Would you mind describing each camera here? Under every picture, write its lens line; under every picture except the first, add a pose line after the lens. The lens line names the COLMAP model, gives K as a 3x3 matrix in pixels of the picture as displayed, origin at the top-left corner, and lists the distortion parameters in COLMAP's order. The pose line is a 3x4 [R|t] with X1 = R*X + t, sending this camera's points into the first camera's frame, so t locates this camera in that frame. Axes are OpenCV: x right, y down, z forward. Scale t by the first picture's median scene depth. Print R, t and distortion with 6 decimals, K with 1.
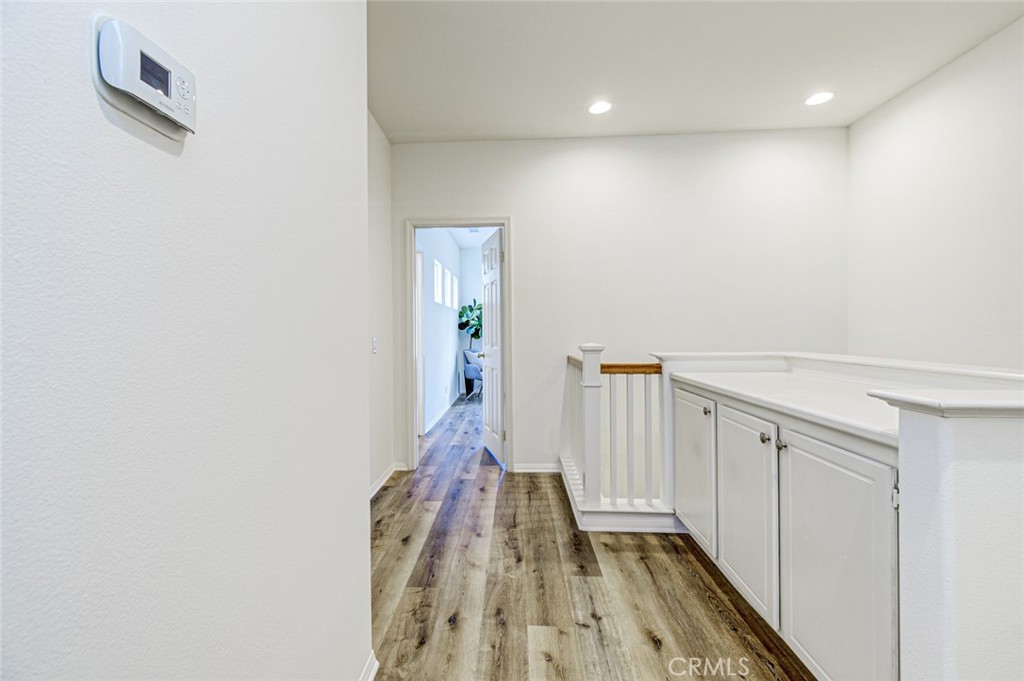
lens RADIAL K [[464.8, 0, 510.1], [0, 464.8, 335.6], [0, 0, 1]] dist [-0.002898, -0.001105]
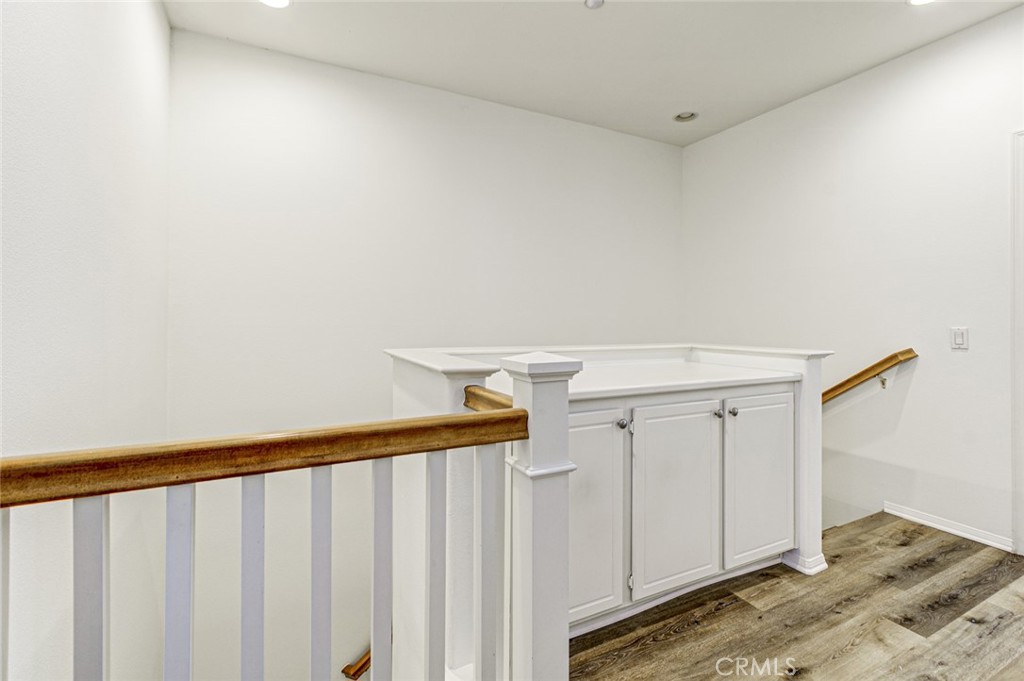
lens RADIAL K [[464.8, 0, 510.2], [0, 464.8, 333.2], [0, 0, 1]] dist [-0.002898, -0.001105]
pose [[-0.461942, -0.028753, 0.886444, -0.175325], [0.006191, 0.999345, 0.035641, -0.015070], [-0.886889, 0.021952, -0.461462, 1.685099]]
